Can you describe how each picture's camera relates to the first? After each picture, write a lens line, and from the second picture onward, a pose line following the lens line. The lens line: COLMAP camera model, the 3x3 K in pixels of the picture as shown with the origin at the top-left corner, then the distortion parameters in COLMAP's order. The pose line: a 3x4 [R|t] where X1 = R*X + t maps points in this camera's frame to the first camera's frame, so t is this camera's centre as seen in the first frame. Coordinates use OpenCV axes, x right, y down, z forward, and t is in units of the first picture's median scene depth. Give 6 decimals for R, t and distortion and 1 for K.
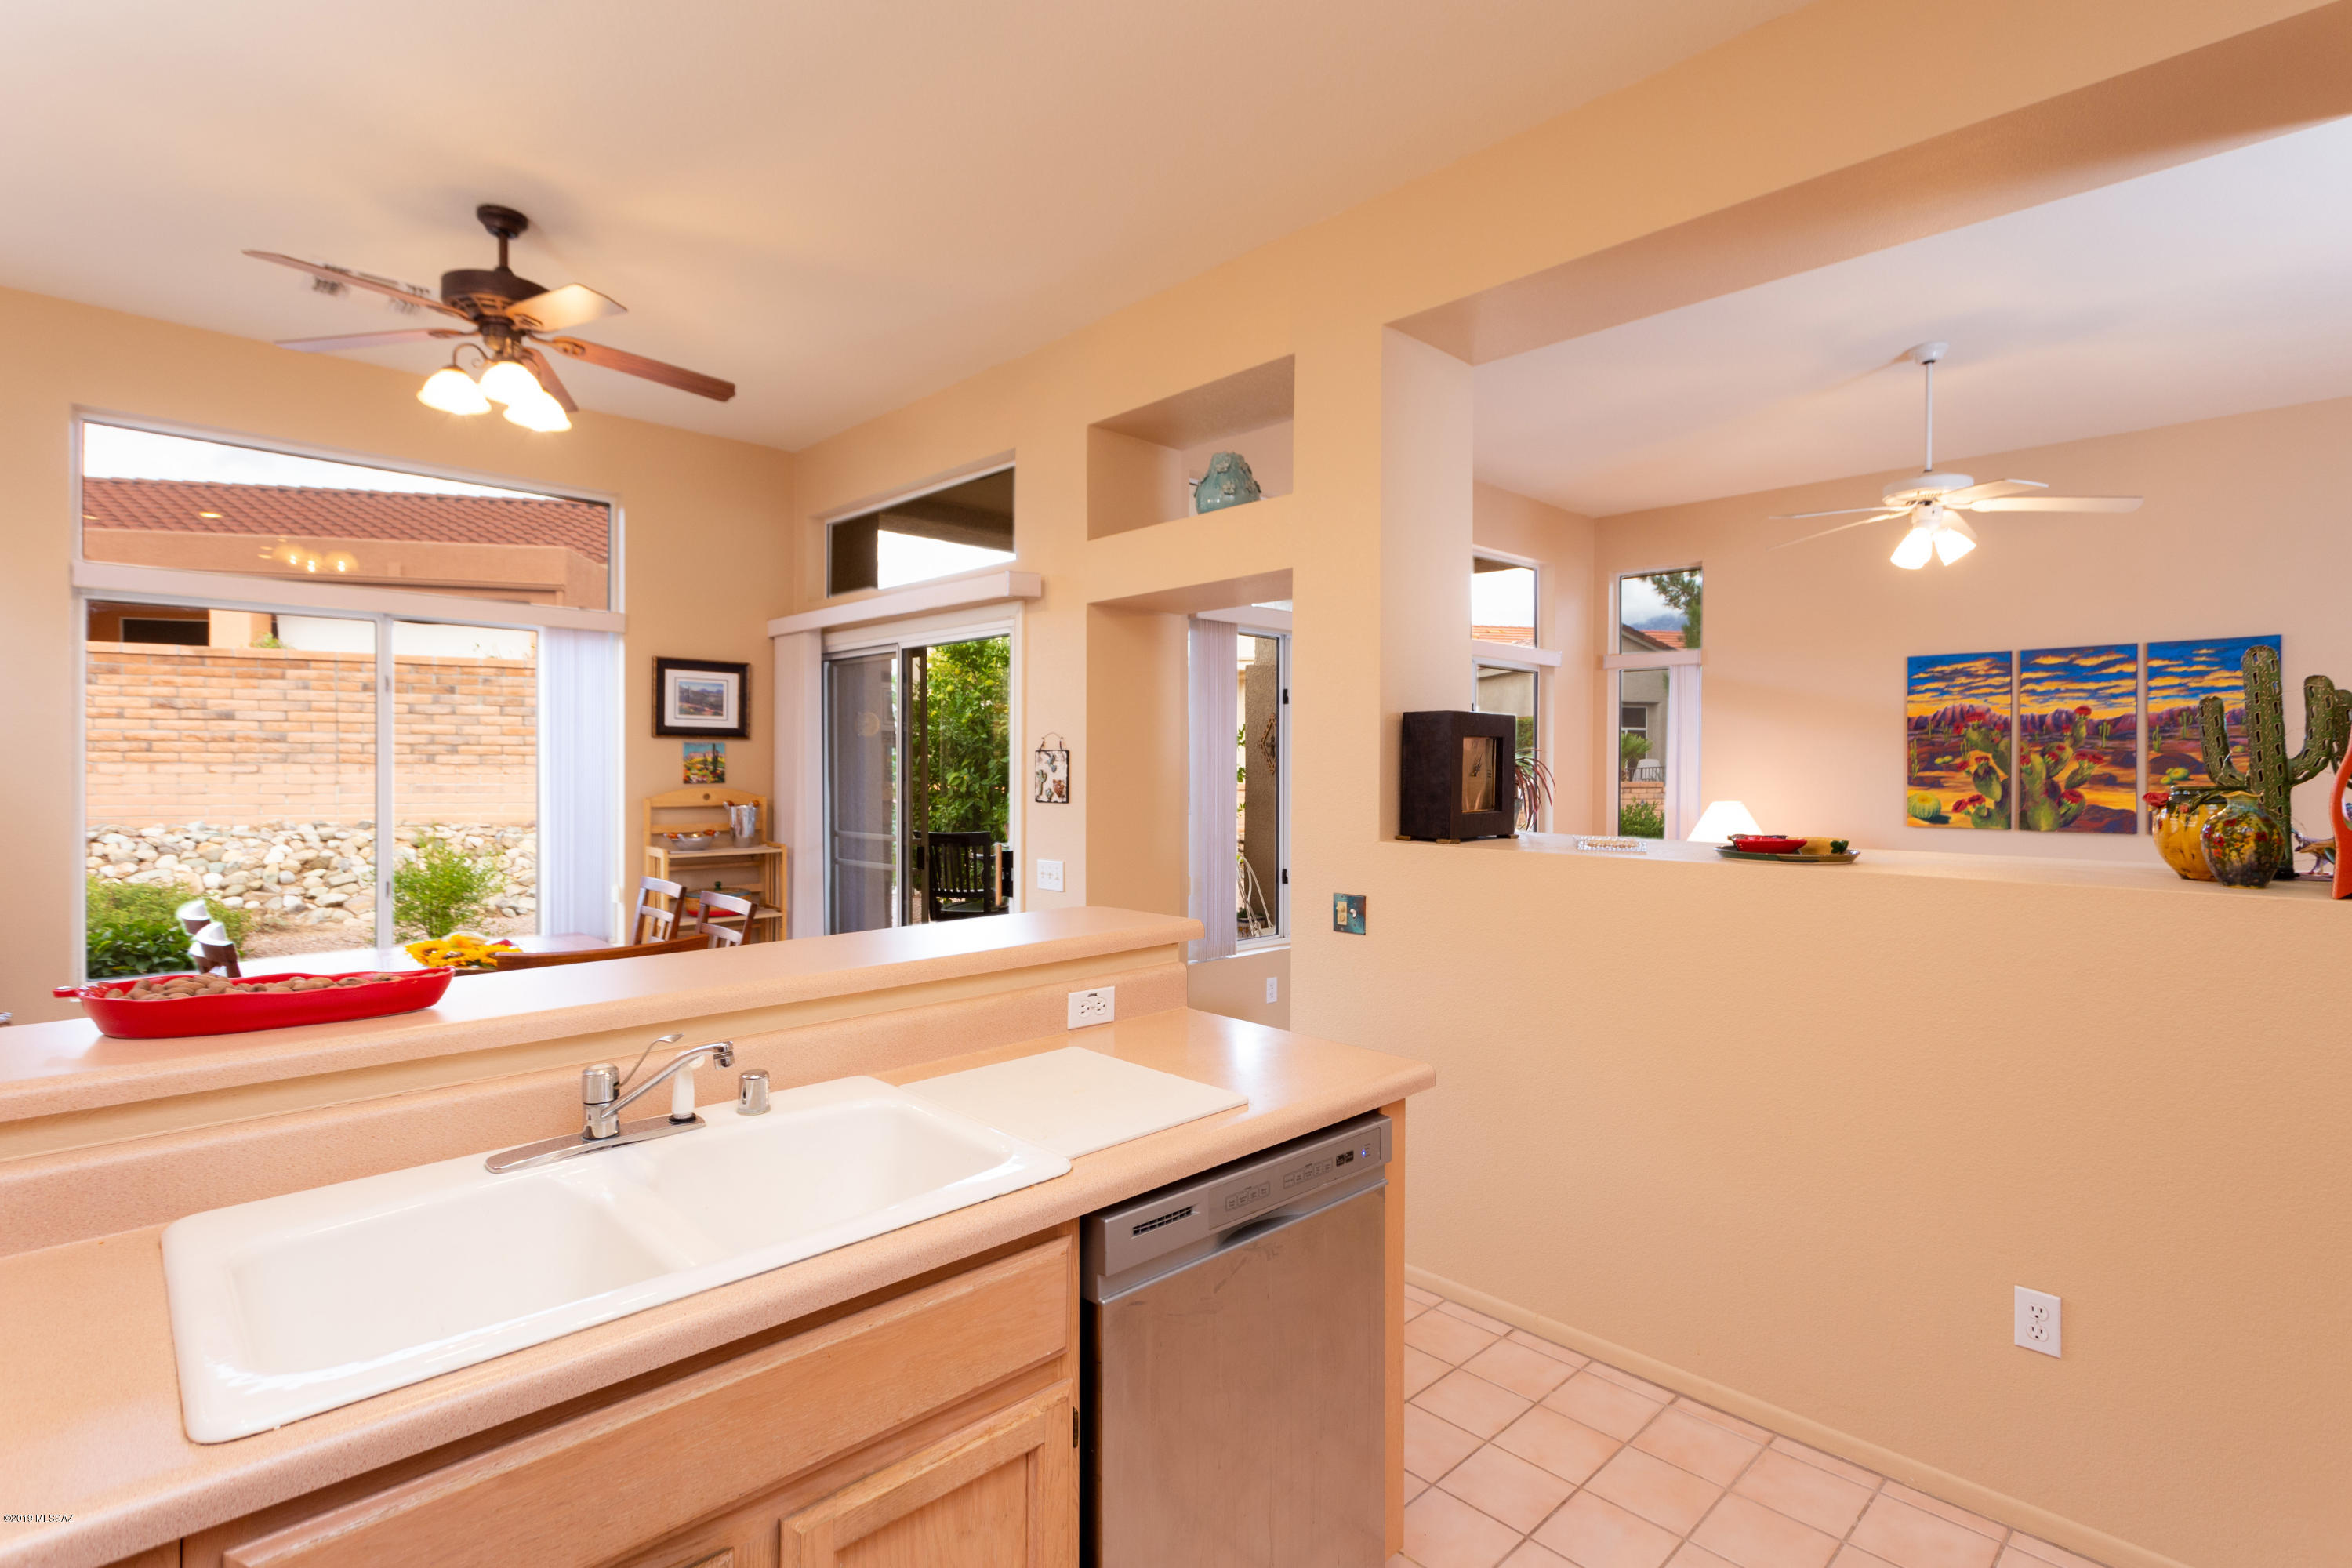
lens RADIAL K [[1119.8, 0, 1171.9], [0, 1119.8, 777.7], [0, 0, 1]] dist [0.012436, -0.002451]
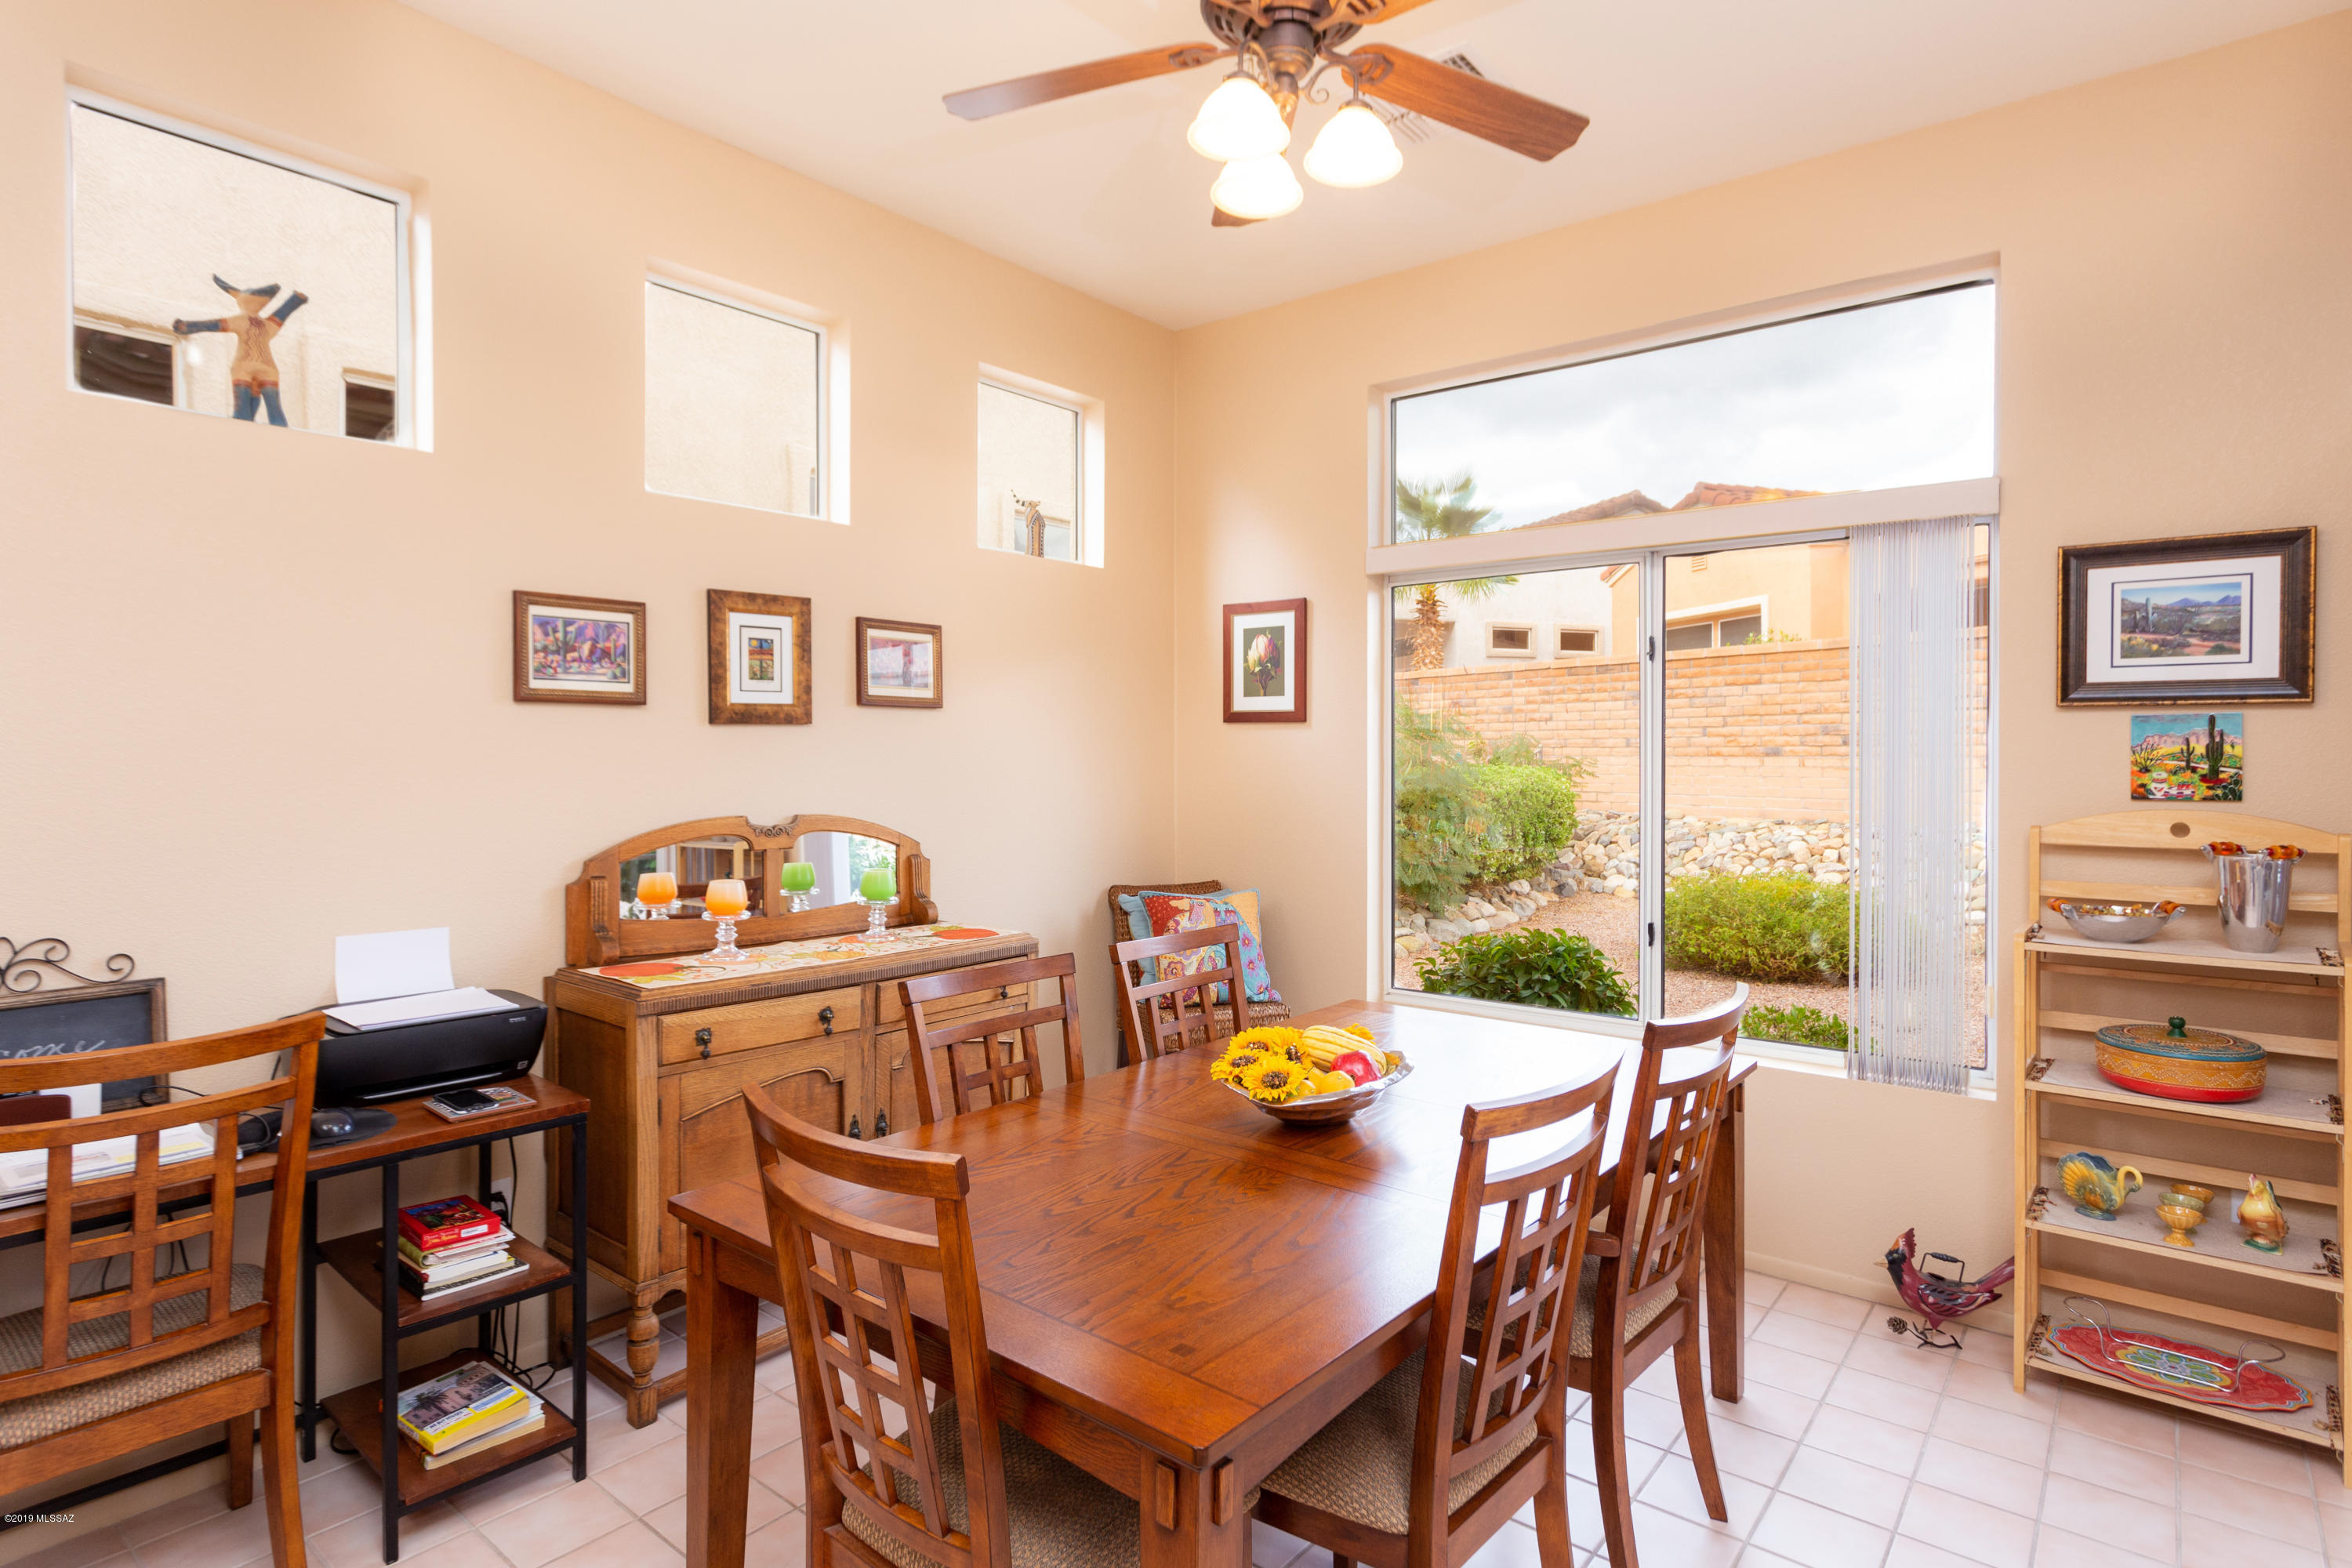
lens RADIAL K [[1213.3, 0, 1213.9], [0, 1213.3, 772.9], [0, 0, 1]] dist [0.000221, 0.001345]
pose [[0.130192, 0.009351, -0.991445, 0.033977], [-0.009038, 0.999925, 0.008245, -0.006623], [0.991448, 0.007887, 0.130267, 0.516221]]
